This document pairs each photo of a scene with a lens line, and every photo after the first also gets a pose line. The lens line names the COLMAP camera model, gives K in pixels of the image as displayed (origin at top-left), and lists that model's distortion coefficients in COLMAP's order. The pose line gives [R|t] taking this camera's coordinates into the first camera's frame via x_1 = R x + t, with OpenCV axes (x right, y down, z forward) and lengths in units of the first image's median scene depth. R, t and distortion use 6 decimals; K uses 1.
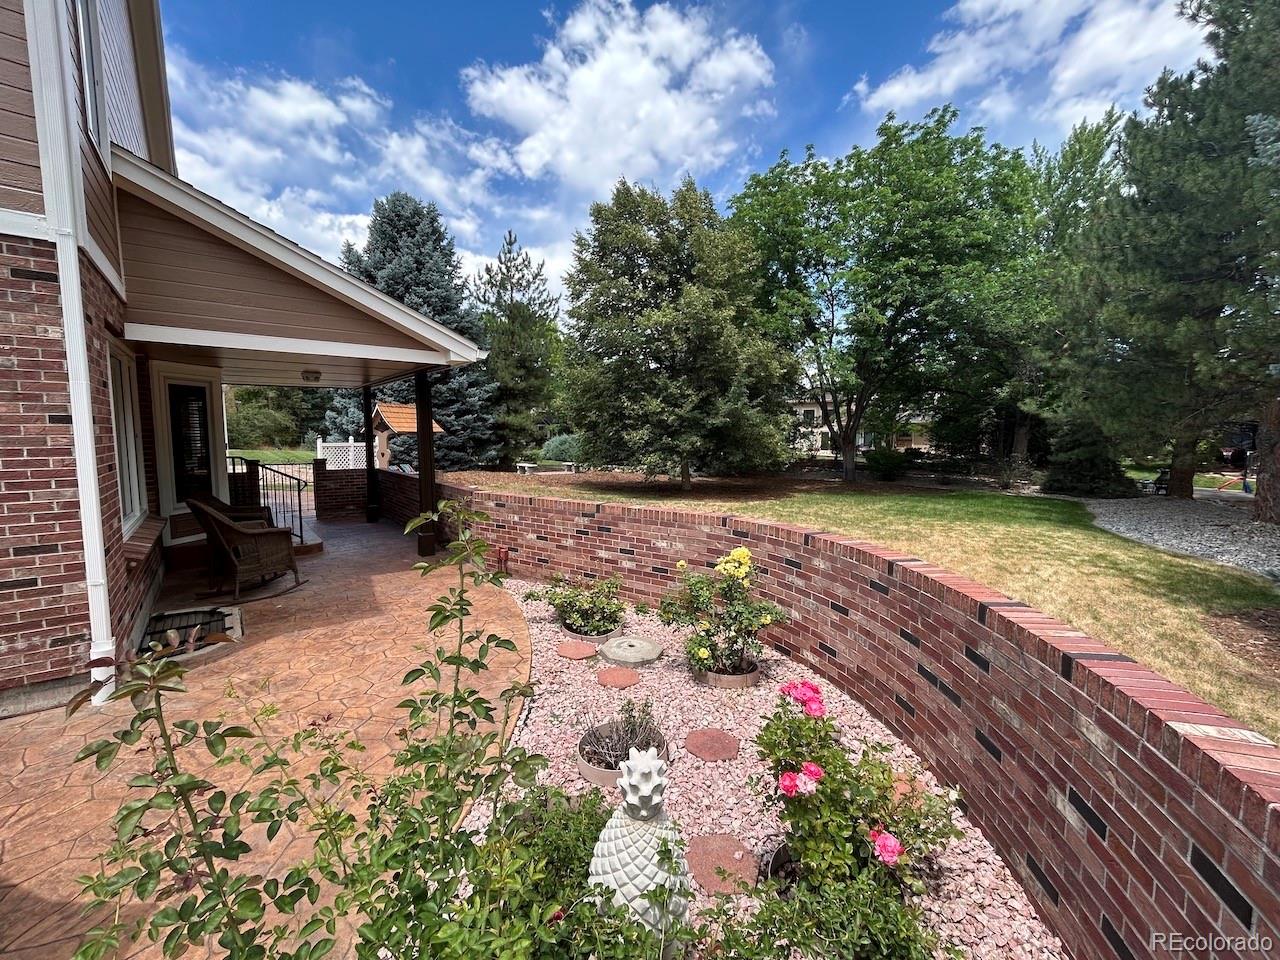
lens RADIAL K [[513.9, 0, 640.0], [0, 513.9, 480.0], [0, 0, 1]] dist [-0.000840, 0.000436]
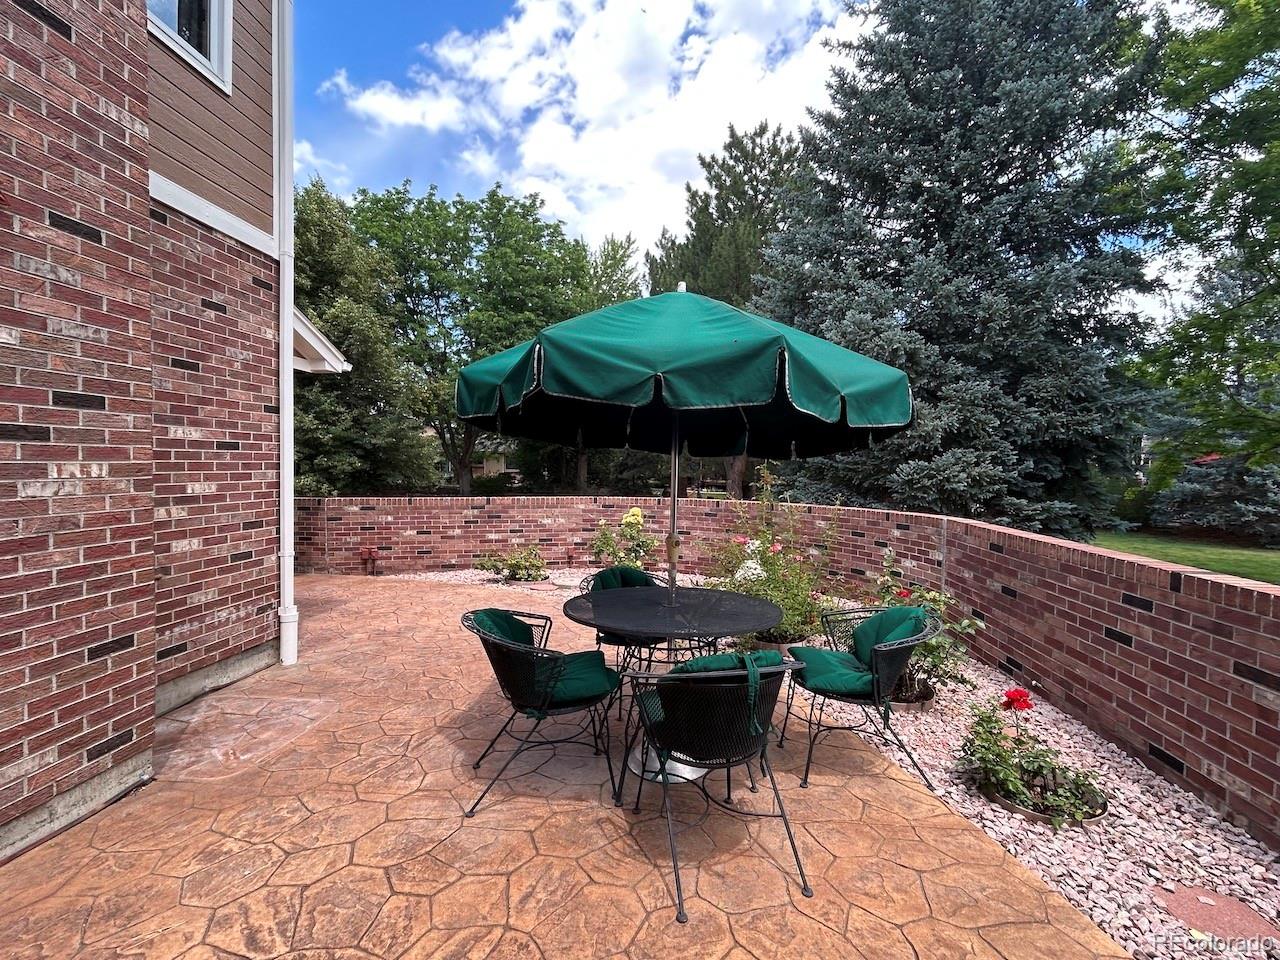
lens RADIAL K [[558.5, 0, 640.0], [0, 558.5, 480.0], [0, 0, 1]] dist [0.000772, 0.000066]
pose [[0.694824, -0.016183, 0.718998, -0.794578], [0.058963, 0.997663, -0.034525, 0.070785], [-0.716759, 0.066383, 0.694154, -0.238135]]
